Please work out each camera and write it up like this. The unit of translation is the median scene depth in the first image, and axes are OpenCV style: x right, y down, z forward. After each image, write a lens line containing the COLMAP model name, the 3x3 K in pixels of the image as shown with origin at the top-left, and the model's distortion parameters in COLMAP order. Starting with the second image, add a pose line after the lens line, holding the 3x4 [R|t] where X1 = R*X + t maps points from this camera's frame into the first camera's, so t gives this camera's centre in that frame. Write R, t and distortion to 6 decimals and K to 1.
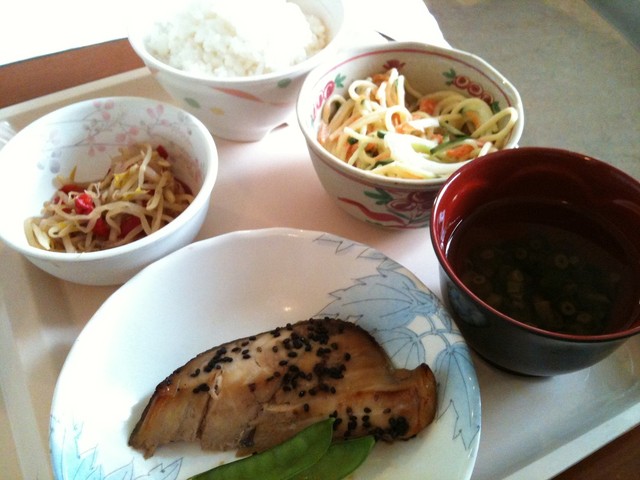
lens RADIAL K [[738.7, 0, 320.0], [0, 738.7, 240.0], [0, 0, 1]] dist [0.193864, -0.722576]
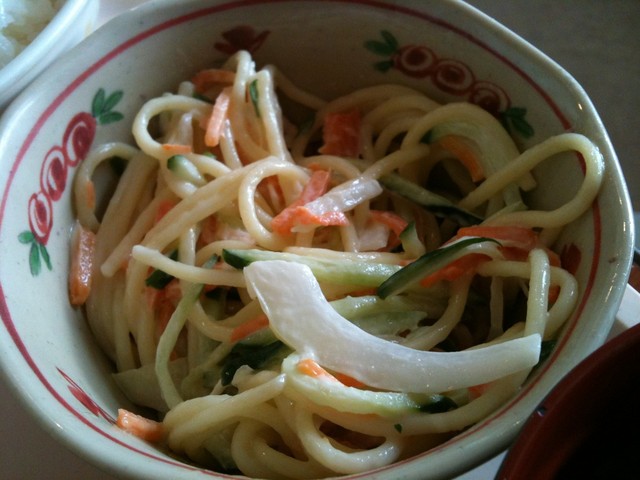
lens RADIAL K [[738.7, 0, 320.0], [0, 738.7, 240.0], [0, 0, 1]] dist [0.193864, -0.722576]
pose [[0.979067, -0.178489, 0.097822, 0.092471], [0.164890, 0.977315, 0.132914, -0.198769], [-0.119327, -0.114001, 0.986288, 0.664640]]
